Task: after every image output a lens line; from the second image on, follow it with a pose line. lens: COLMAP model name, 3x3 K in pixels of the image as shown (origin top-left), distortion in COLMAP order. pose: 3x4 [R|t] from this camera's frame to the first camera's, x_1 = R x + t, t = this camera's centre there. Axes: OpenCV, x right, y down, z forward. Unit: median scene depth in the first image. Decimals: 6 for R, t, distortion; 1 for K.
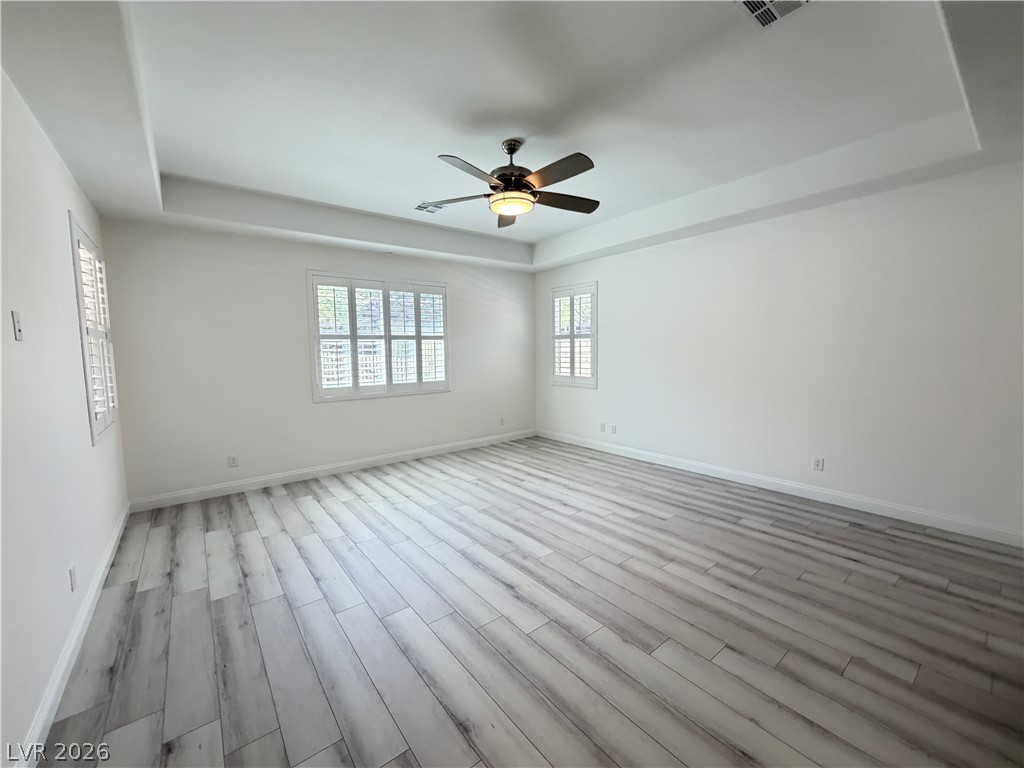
lens RADIAL K [[408.3, 0, 512.6], [0, 408.3, 380.5], [0, 0, 1]] dist [-0.000847, -0.000143]
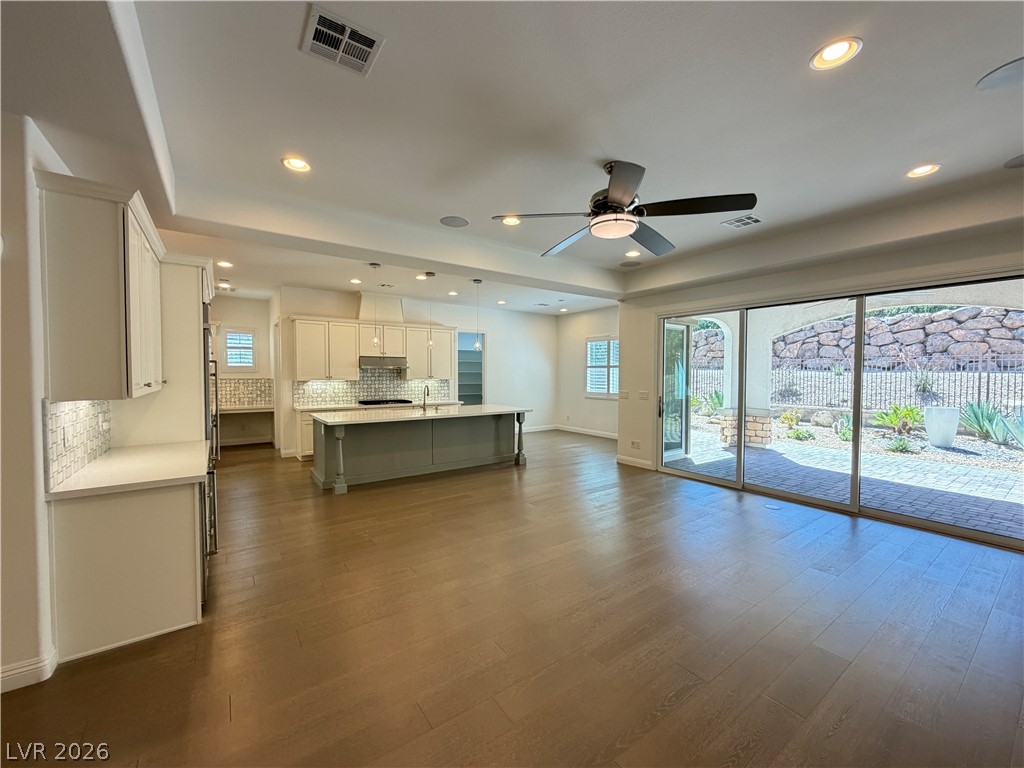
lens RADIAL K [[408.3, 0, 510.6], [0, 408.3, 384.7], [0, 0, 1]] dist [-0.000847, -0.000143]
pose [[-0.055133, 0.041251, -0.997627, 1.485864], [-0.084324, 0.995384, 0.045819, -0.072362], [0.994912, 0.086650, -0.051400, 0.669776]]
